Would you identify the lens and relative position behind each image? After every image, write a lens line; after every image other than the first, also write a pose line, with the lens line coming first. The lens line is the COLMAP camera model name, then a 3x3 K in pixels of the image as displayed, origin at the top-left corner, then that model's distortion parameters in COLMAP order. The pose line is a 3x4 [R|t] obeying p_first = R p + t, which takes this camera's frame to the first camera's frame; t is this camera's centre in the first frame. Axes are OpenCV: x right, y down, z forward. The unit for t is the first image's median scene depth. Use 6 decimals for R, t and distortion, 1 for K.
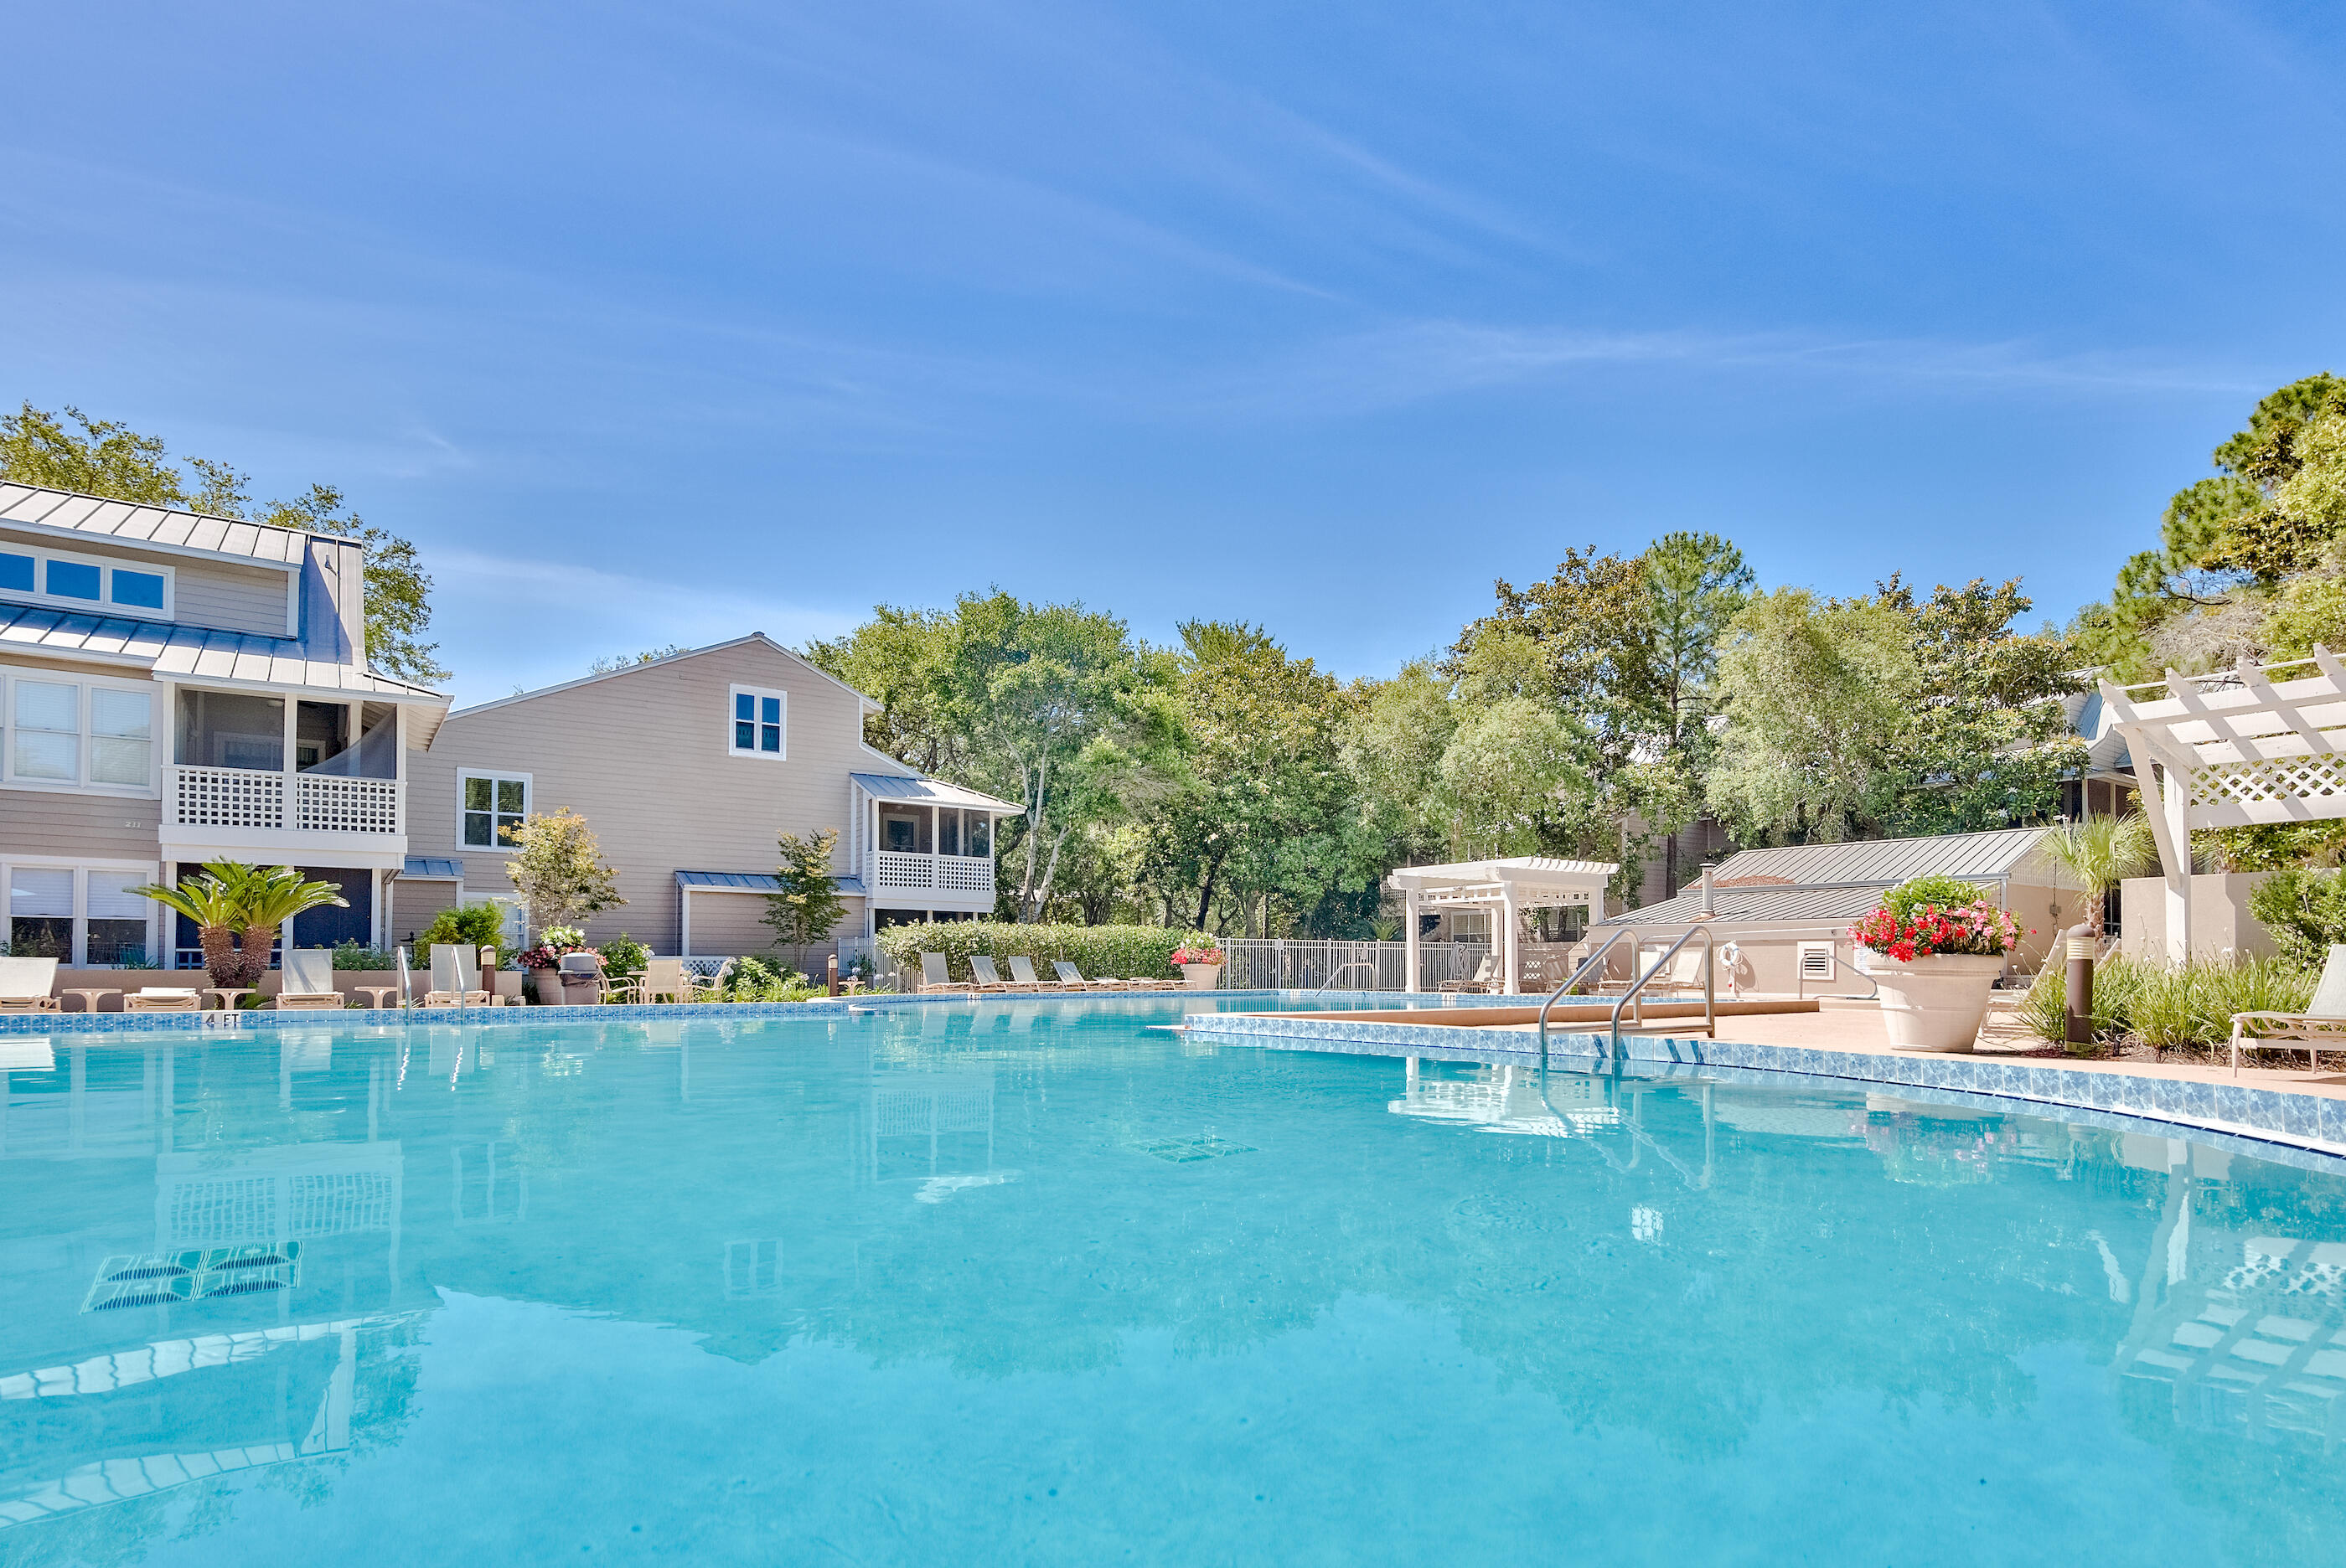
lens RADIAL K [[1265.7, 0, 1184.6], [0, 1265.7, 776.8], [0, 0, 1]] dist [0.004386, -0.000244]
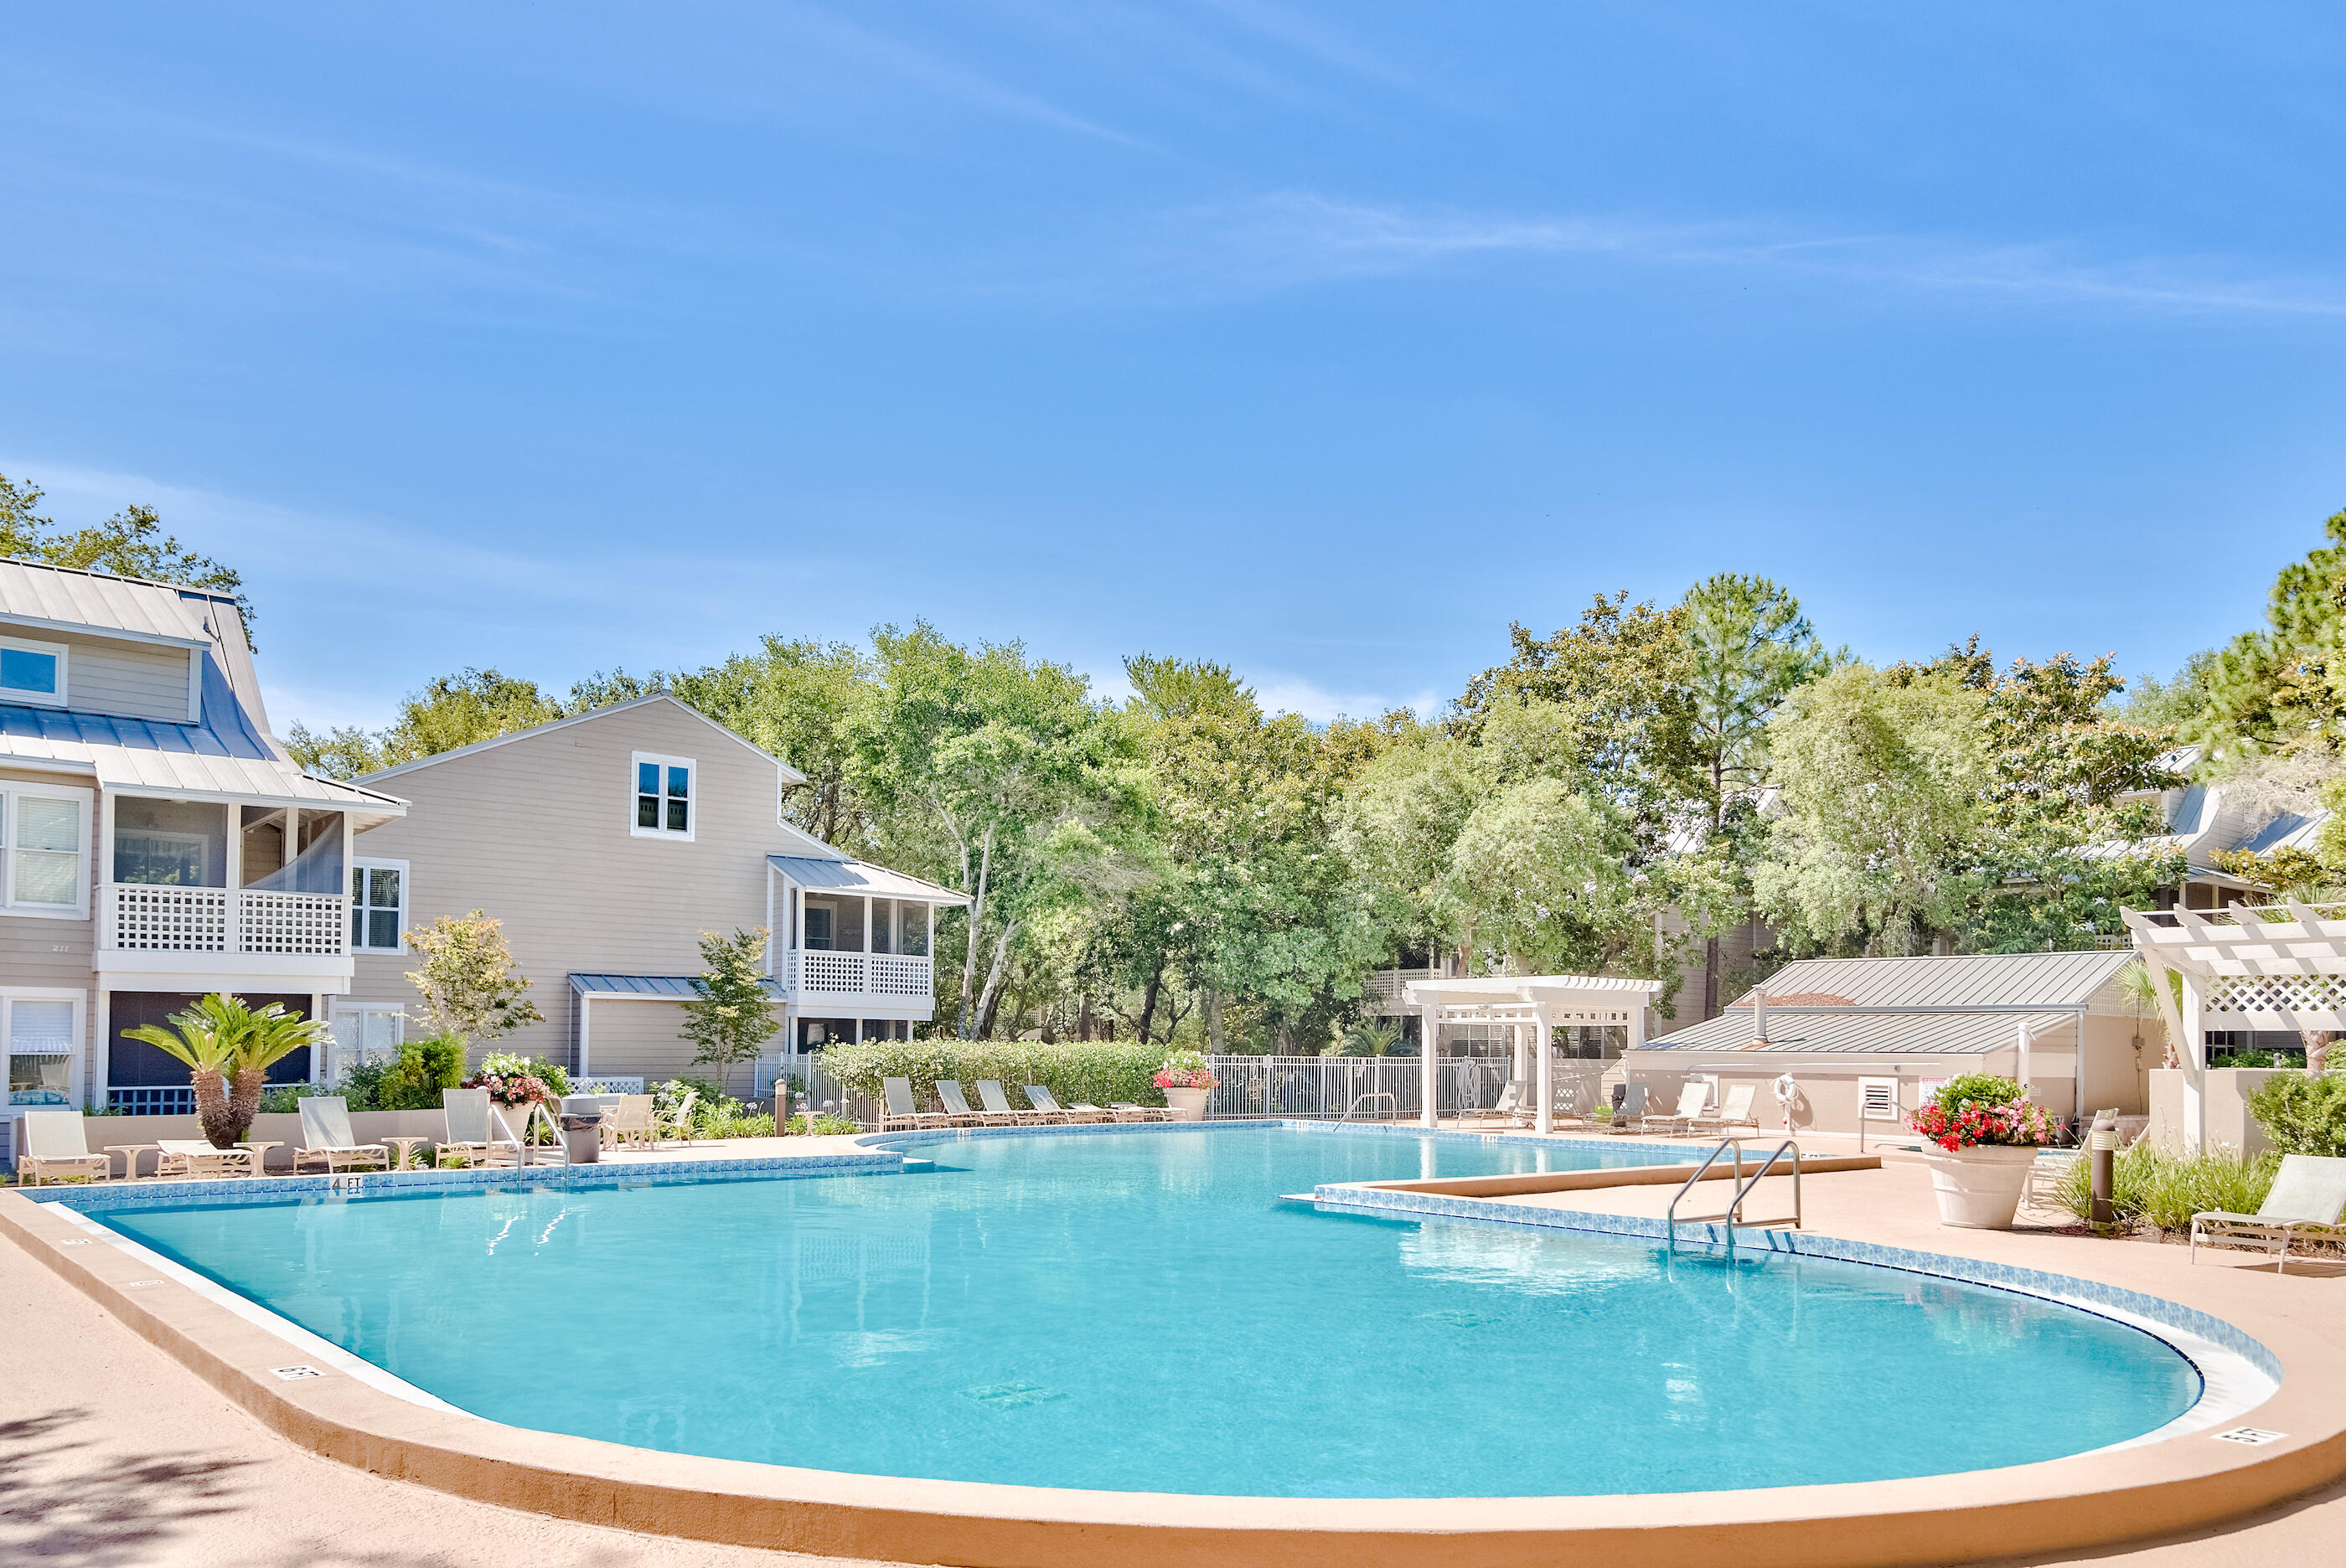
lens RADIAL K [[1669.7, 0, 1162.8], [0, 1669.7, 790.5], [0, 0, 1]] dist [0.036824, 0.005722]
pose [[0.998104, 0.017424, 0.059032, -0.071512], [-0.017018, 0.999828, -0.007366, -0.045540], [-0.059150, 0.006347, 0.998229, -0.142537]]
